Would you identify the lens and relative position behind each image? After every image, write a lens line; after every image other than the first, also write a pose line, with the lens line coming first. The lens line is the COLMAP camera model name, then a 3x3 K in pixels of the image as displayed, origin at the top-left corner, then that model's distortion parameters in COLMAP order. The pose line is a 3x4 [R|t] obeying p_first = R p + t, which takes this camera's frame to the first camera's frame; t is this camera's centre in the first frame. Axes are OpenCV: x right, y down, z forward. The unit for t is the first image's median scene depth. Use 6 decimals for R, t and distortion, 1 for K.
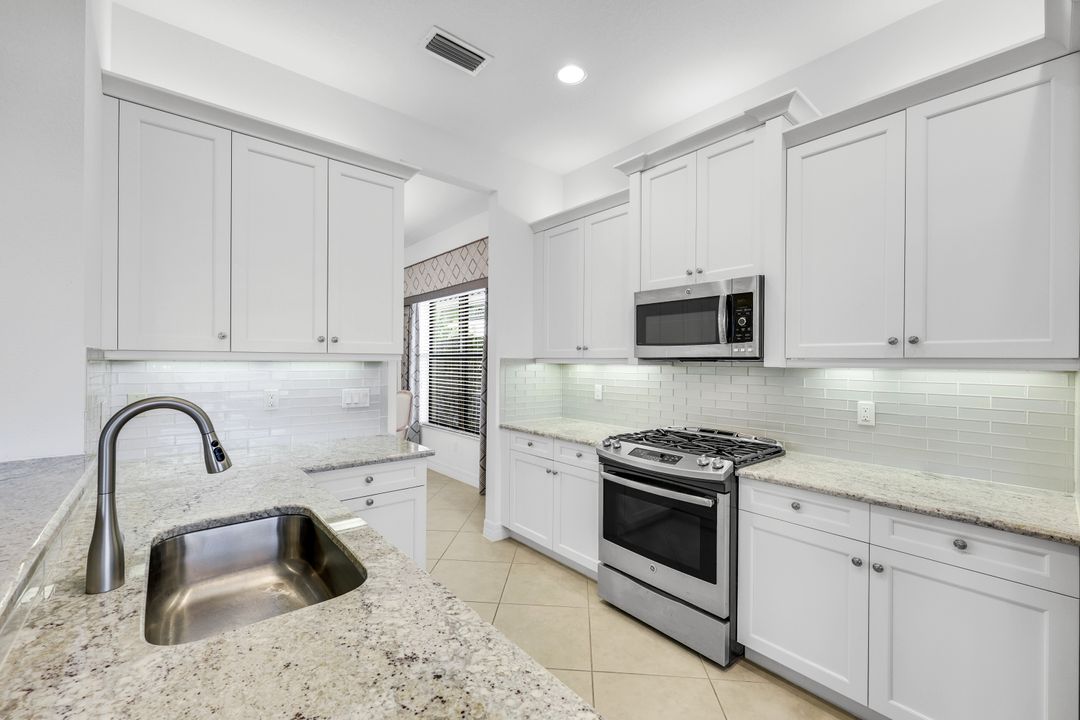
lens RADIAL K [[439.1, 0, 549.4], [0, 439.1, 361.9], [0, 0, 1]] dist [0.001145, 0.000033]
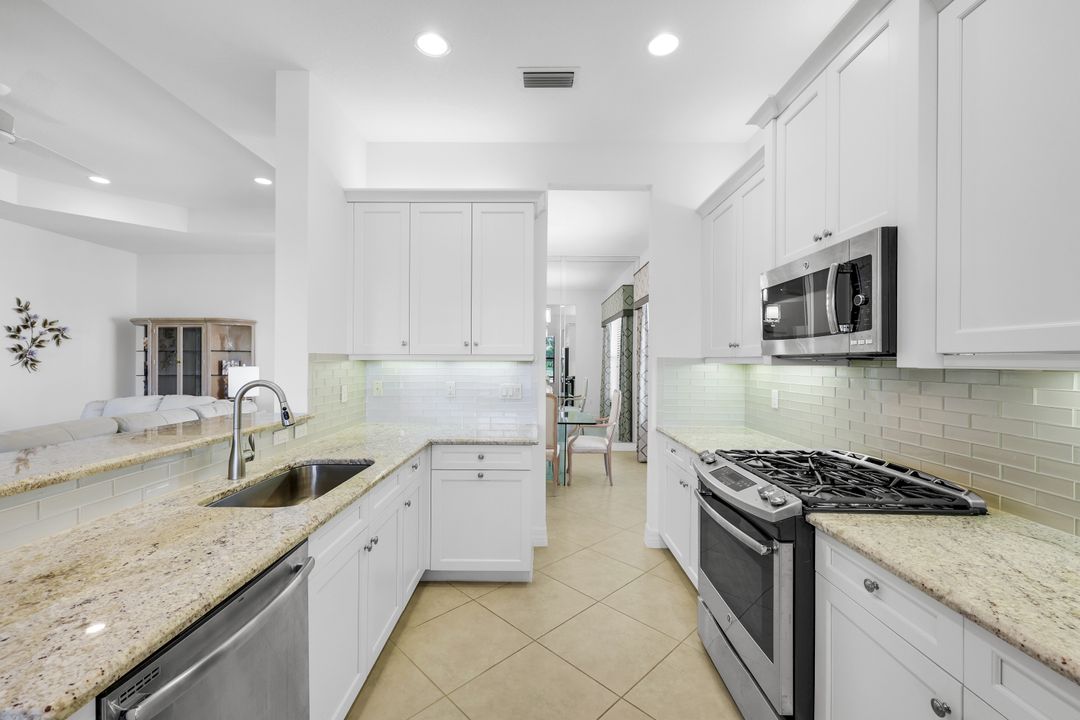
lens RADIAL K [[440.7, 0, 540.0], [0, 440.7, 360.0], [0, 0, 1]] dist [0.000231, 0.000008]
pose [[0.755182, -0.004848, -0.655498, 0.519948], [0.000208, 0.999974, -0.007156, 0.004883], [0.655516, 0.005268, 0.755163, 0.170526]]
